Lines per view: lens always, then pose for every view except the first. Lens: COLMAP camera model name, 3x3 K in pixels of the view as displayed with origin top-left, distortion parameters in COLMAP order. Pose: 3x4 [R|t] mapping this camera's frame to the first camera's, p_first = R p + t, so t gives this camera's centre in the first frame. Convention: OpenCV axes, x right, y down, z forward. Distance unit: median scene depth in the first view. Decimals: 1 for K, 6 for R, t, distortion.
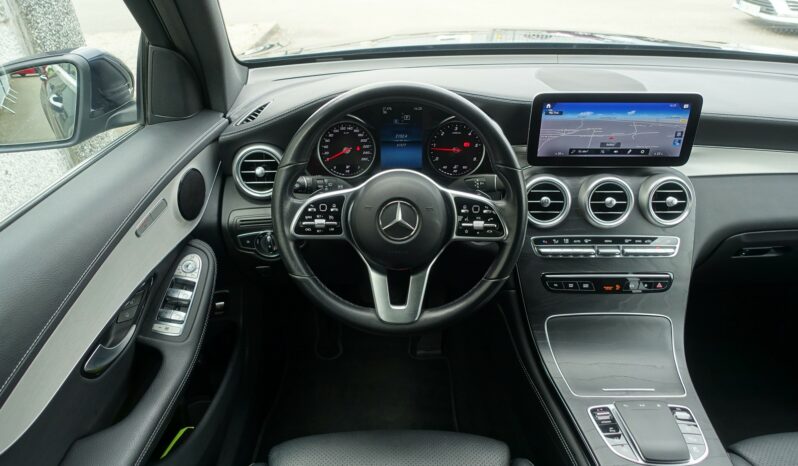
lens RADIAL K [[549.0, 0, 399.2], [0, 549.0, 235.0], [0, 0, 1]] dist [-0.004051, -0.003325]
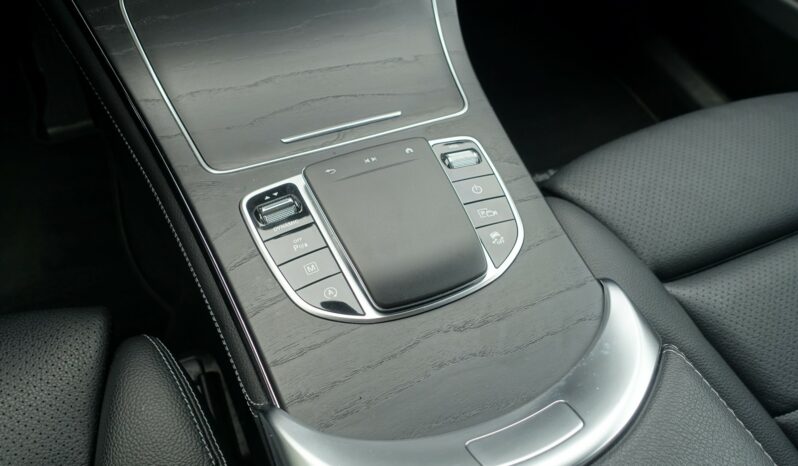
lens RADIAL K [[549.0, 0, 399.2], [0, 549.0, 235.0], [0, 0, 1]] dist [-0.004051, -0.003325]
pose [[0.918728, -0.281254, 0.277193, 0.300570], [0.131509, 0.879791, 0.456807, 0.160419], [-0.372351, -0.383228, 0.845276, 0.566783]]
